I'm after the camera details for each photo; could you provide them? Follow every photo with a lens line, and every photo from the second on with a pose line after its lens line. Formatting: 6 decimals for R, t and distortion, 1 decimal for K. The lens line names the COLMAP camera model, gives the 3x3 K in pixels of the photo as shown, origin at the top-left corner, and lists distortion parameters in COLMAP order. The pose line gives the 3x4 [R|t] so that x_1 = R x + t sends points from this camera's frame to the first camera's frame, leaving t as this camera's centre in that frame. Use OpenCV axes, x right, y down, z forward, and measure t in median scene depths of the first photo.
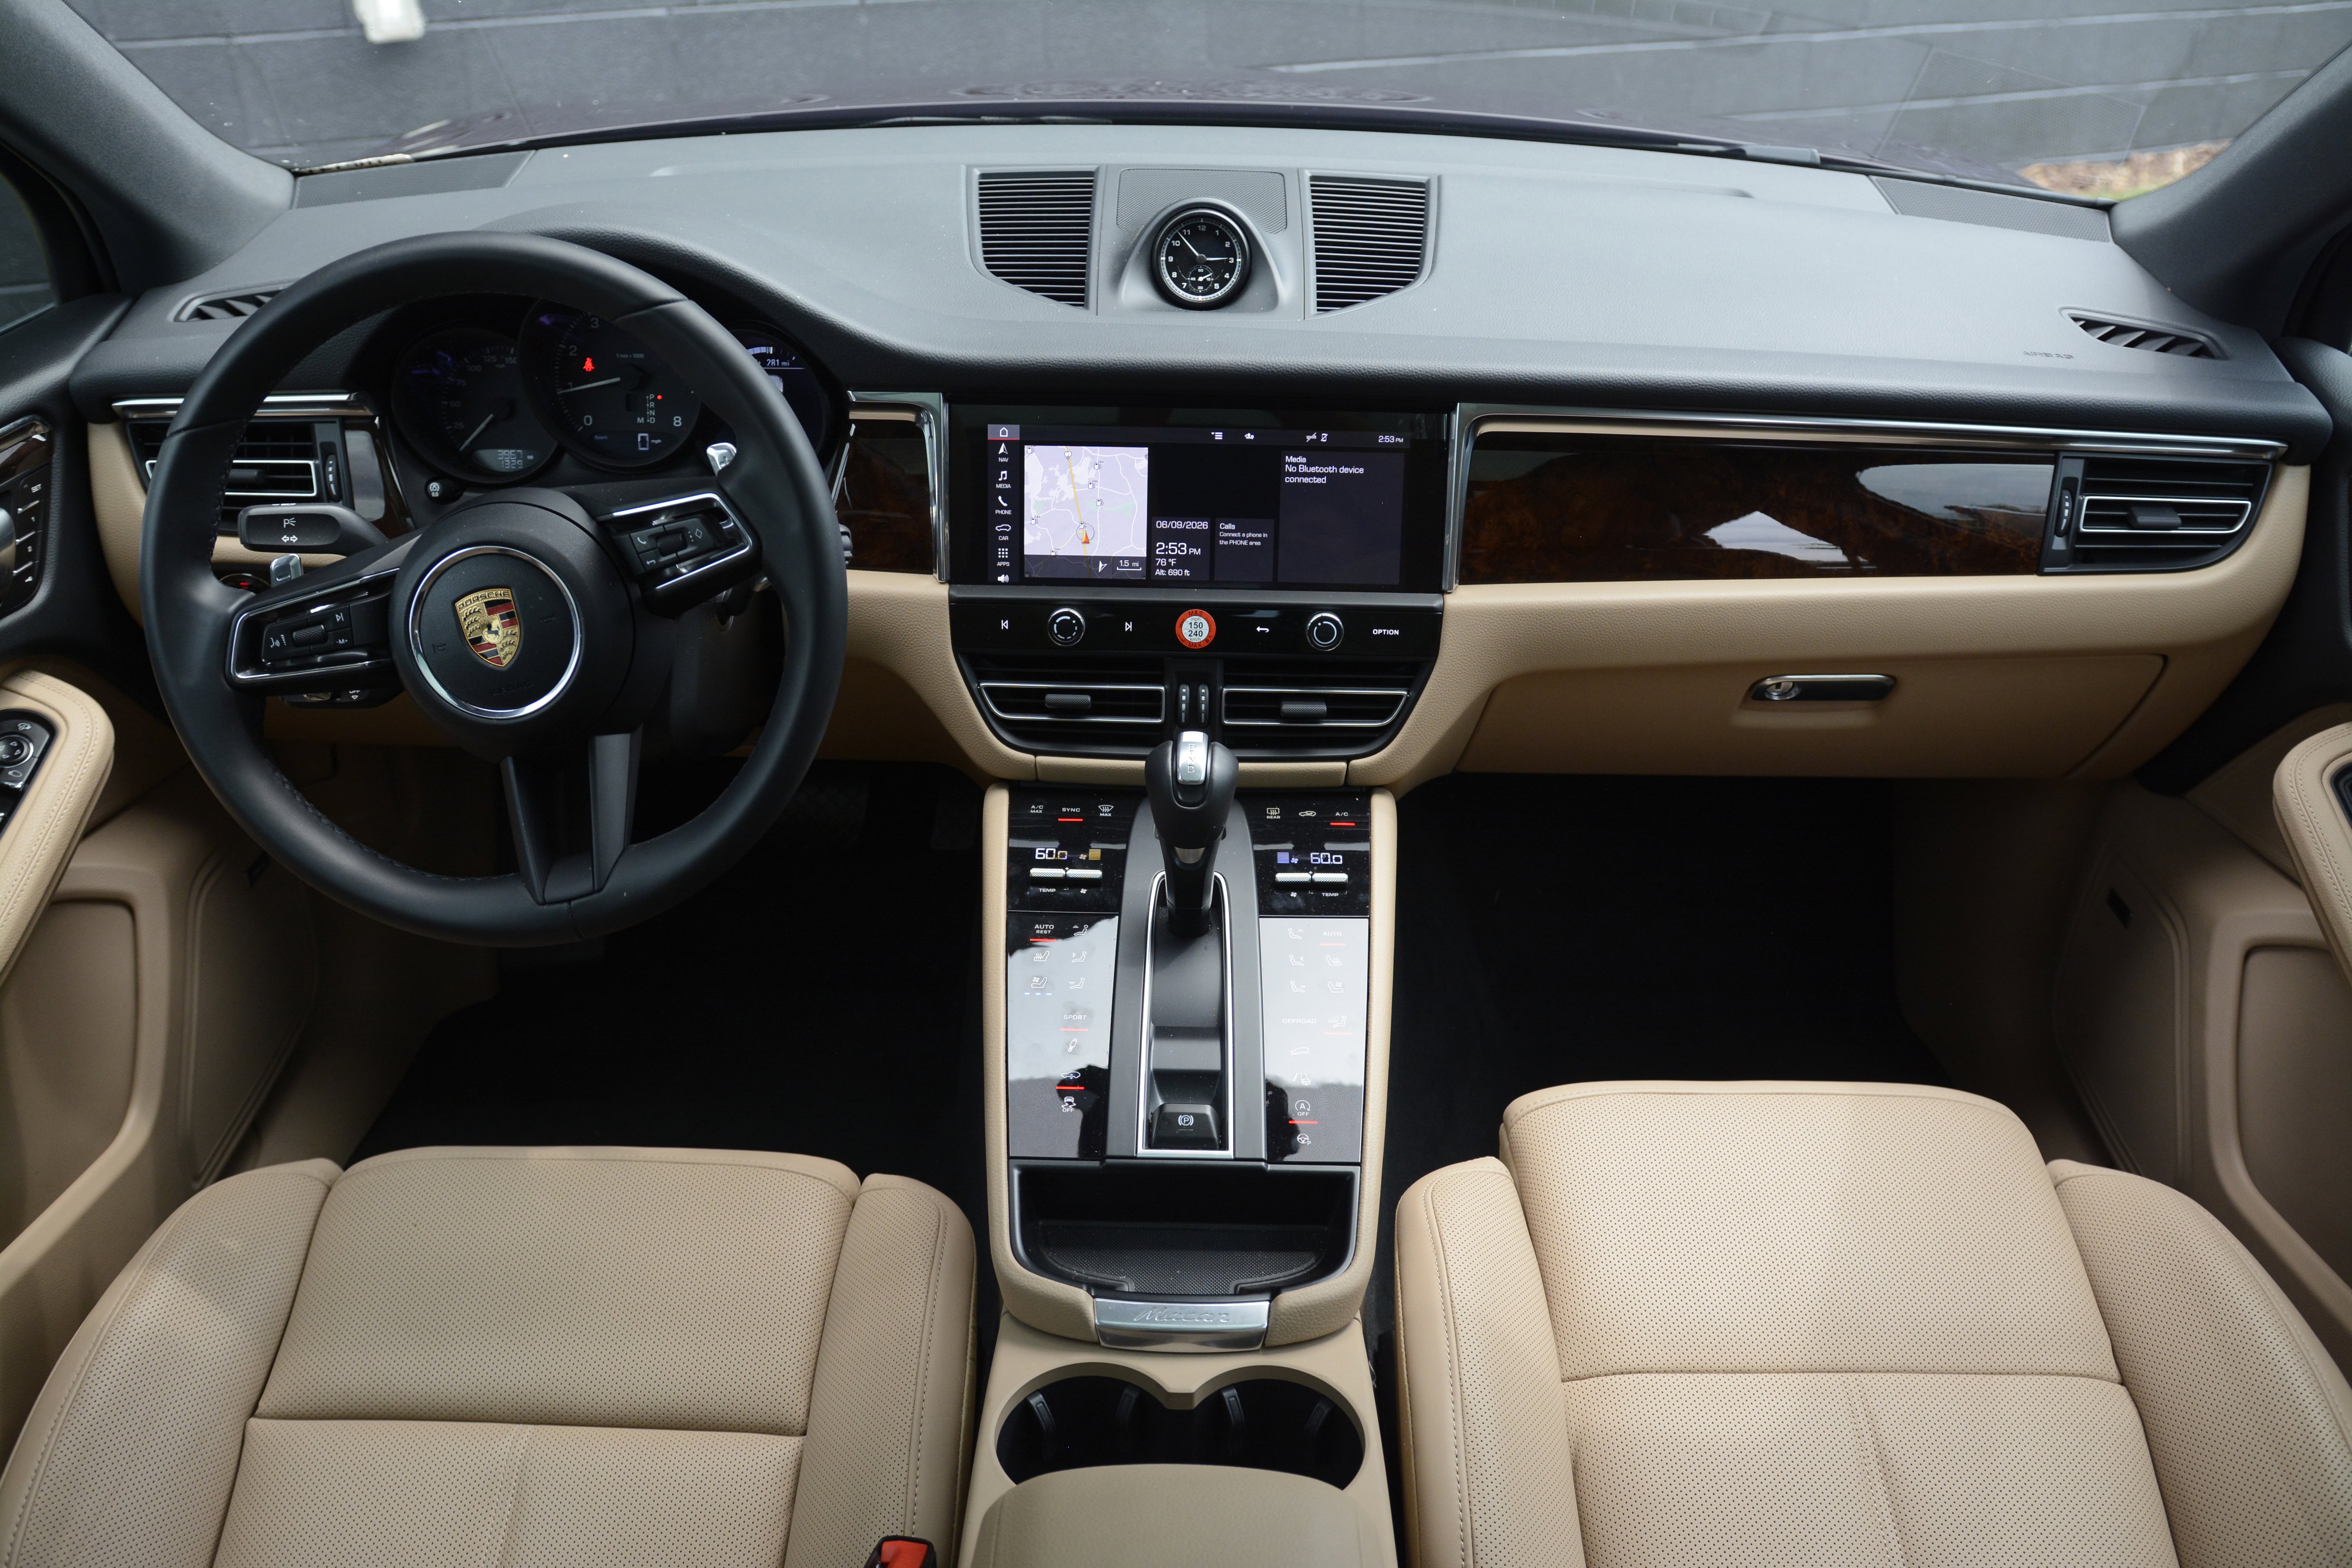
lens RADIAL K [[1849.0, 0, 1183.7], [0, 1849.0, 787.9], [0, 0, 1]] dist [-0.084775, 0.016629]
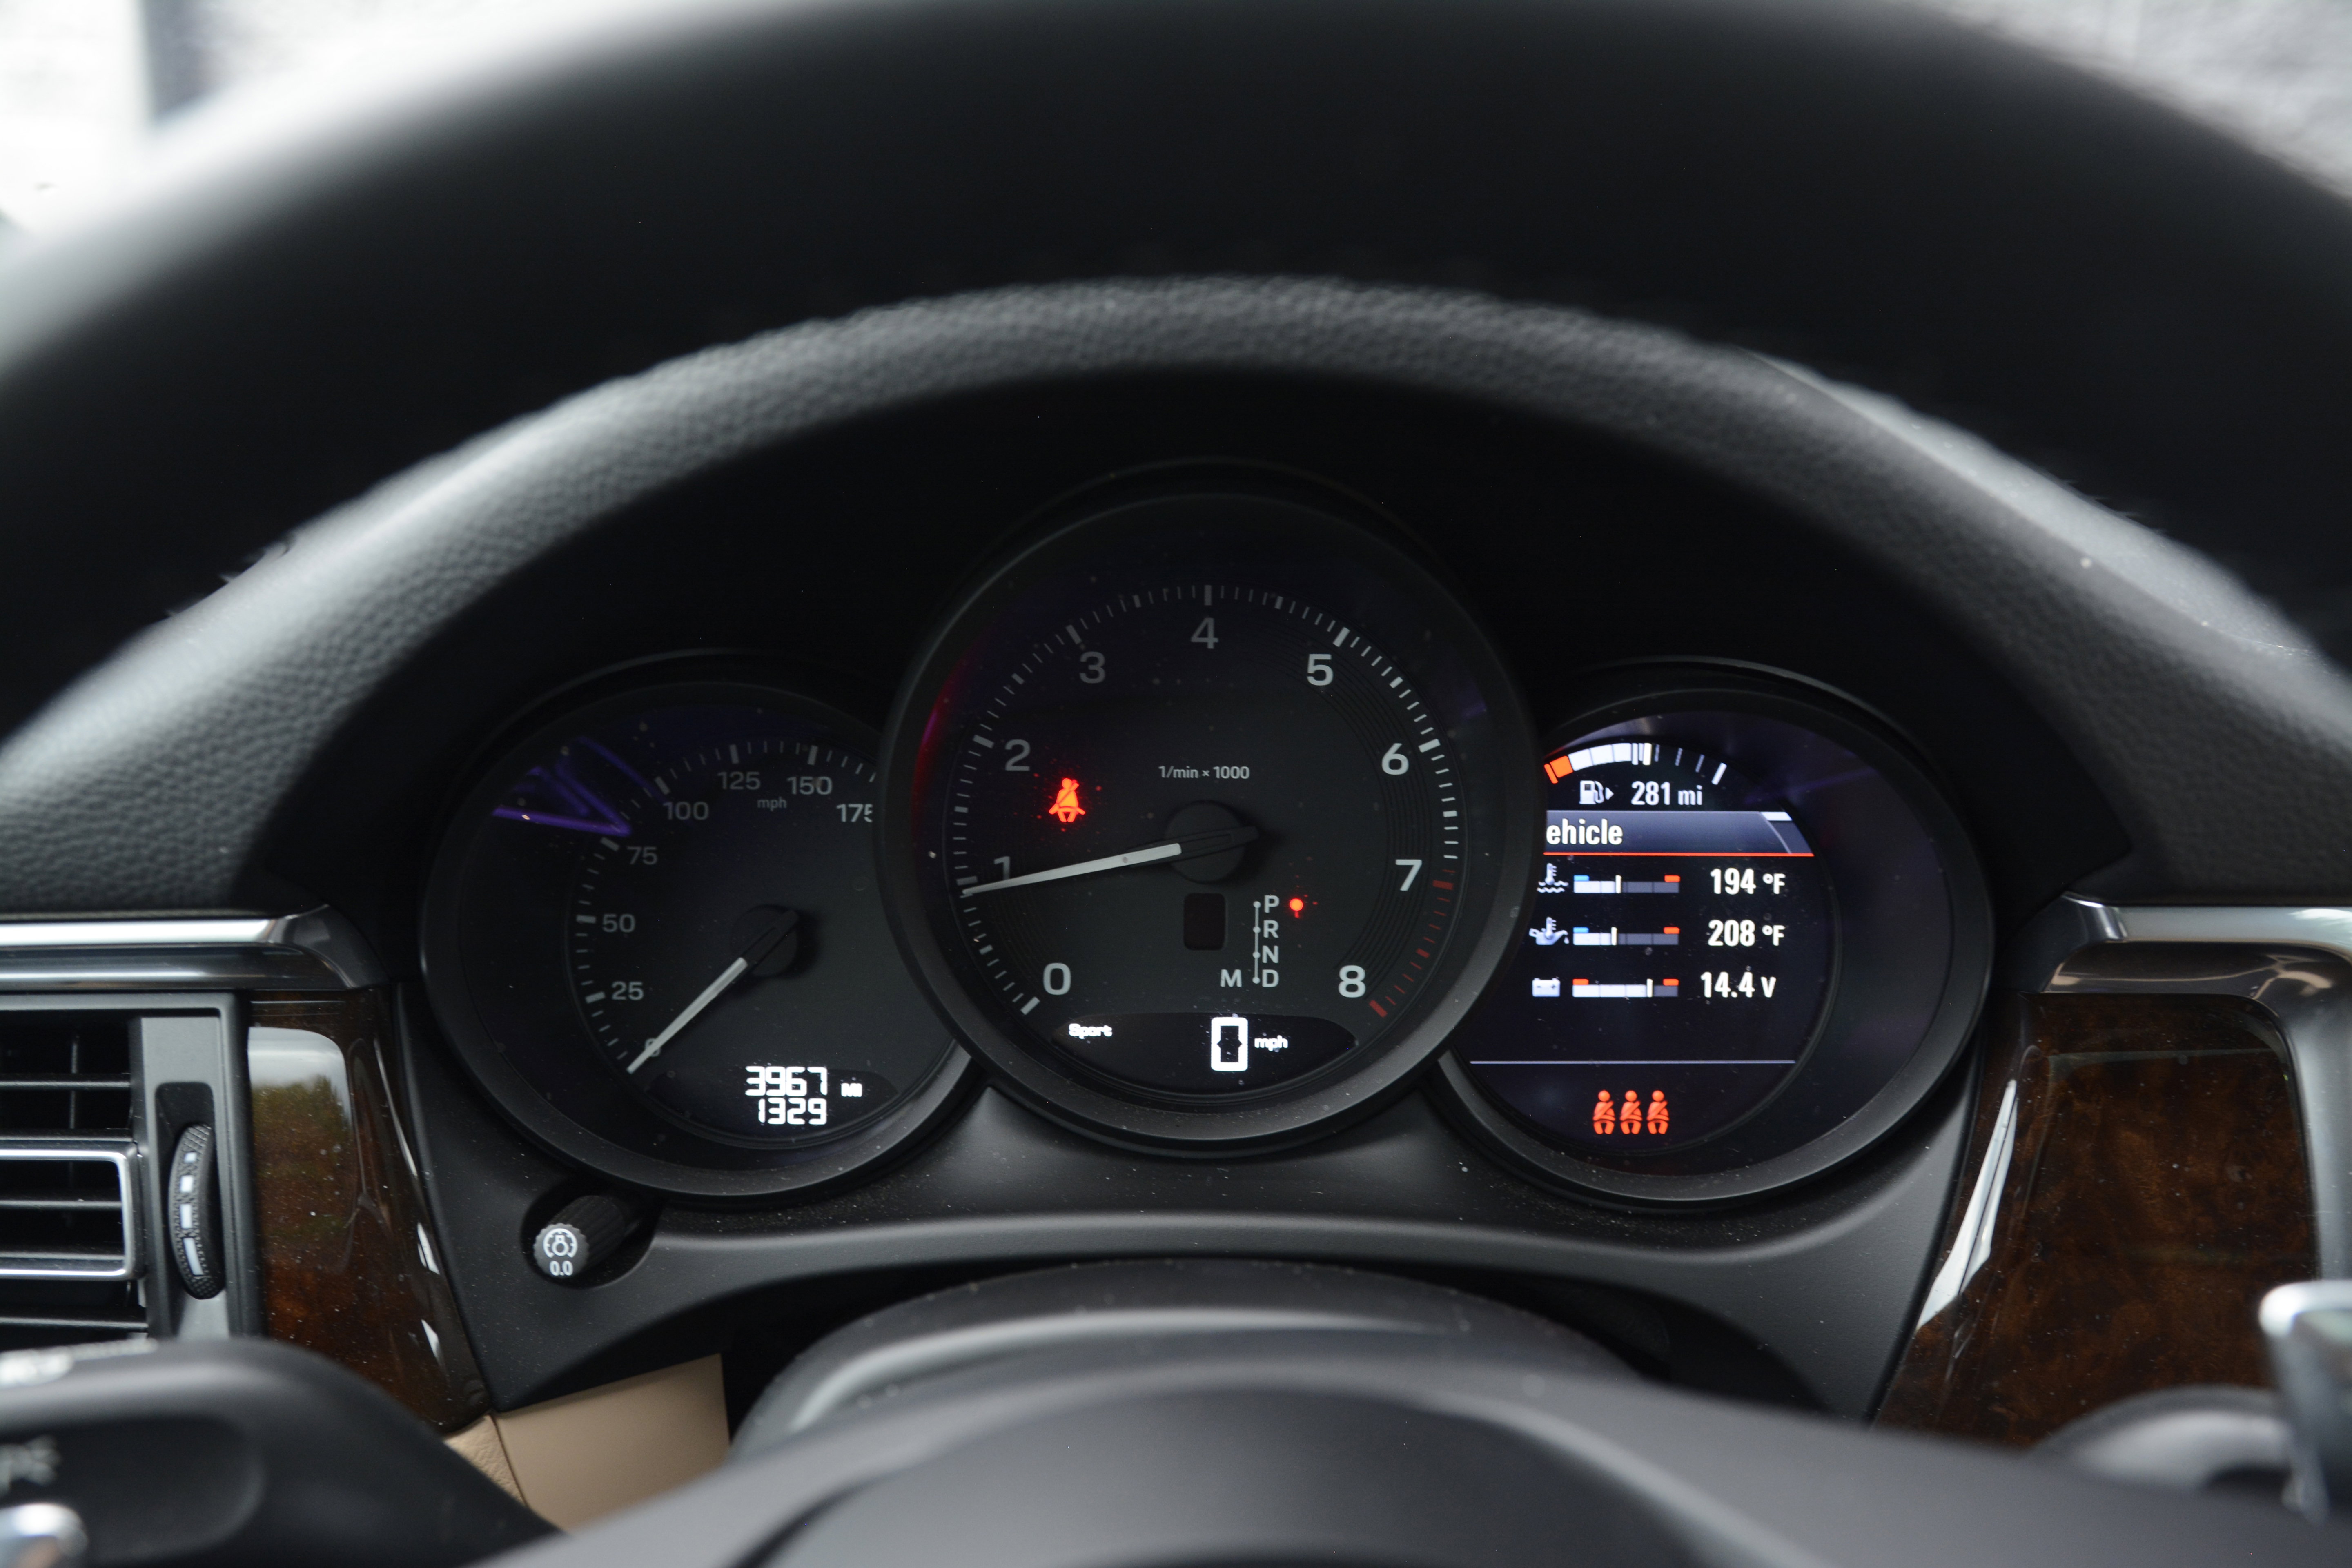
lens RADIAL K [[1849.0, 0, 1175.4], [0, 1849.0, 778.6], [0, 0, 1]] dist [-0.084775, 0.016629]
pose [[0.999934, -0.010748, 0.004096, -0.308448], [0.011323, 0.982424, -0.186317, -0.176975], [-0.002022, 0.186351, 0.982481, 0.691553]]
